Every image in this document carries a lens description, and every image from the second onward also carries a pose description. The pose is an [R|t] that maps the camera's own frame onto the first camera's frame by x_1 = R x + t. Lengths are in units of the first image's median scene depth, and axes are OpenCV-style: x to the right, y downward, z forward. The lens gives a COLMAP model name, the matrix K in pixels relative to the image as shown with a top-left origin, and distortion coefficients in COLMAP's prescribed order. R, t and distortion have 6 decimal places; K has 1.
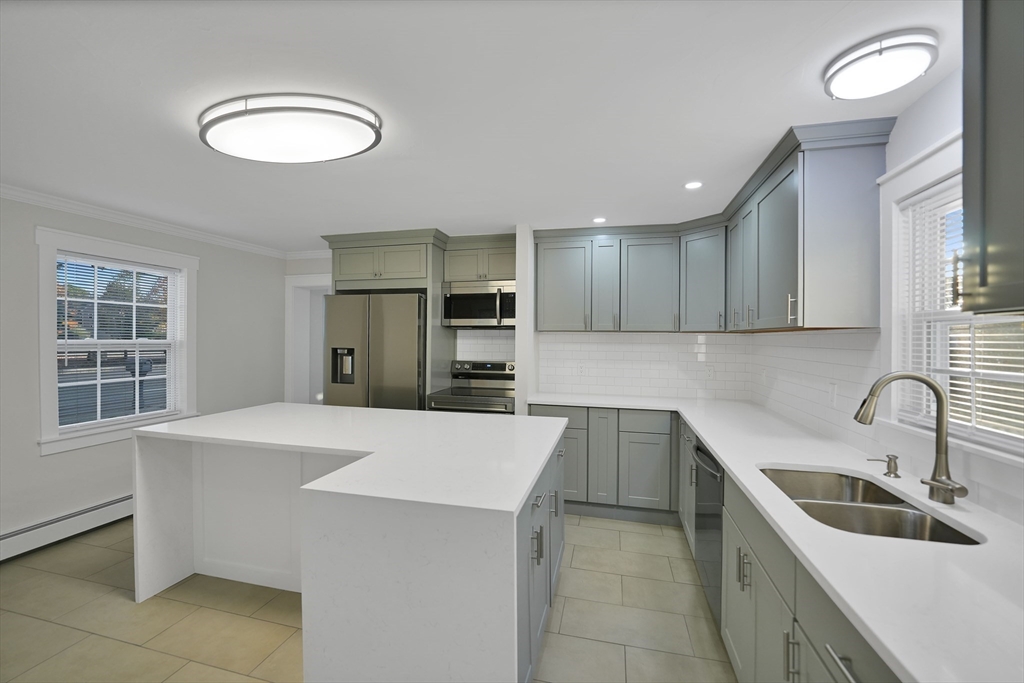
lens RADIAL K [[431.6, 0, 512.0], [0, 431.6, 341.5], [0, 0, 1]] dist [-0.000651, -0.000058]
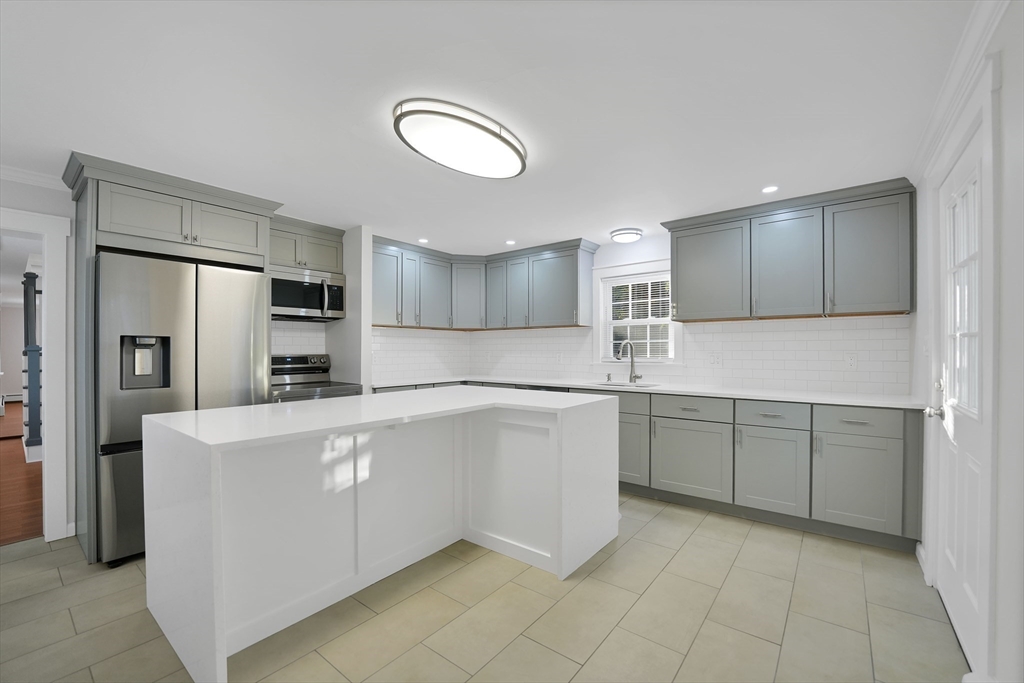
lens RADIAL K [[431.6, 0, 512.0], [0, 431.6, 341.5], [0, 0, 1]] dist [-0.000651, -0.000058]
pose [[0.390095, 0.007445, 0.920745, -0.837859], [0.012716, 0.999828, -0.013472, 0.041924], [-0.920687, 0.016963, 0.389933, 0.228790]]
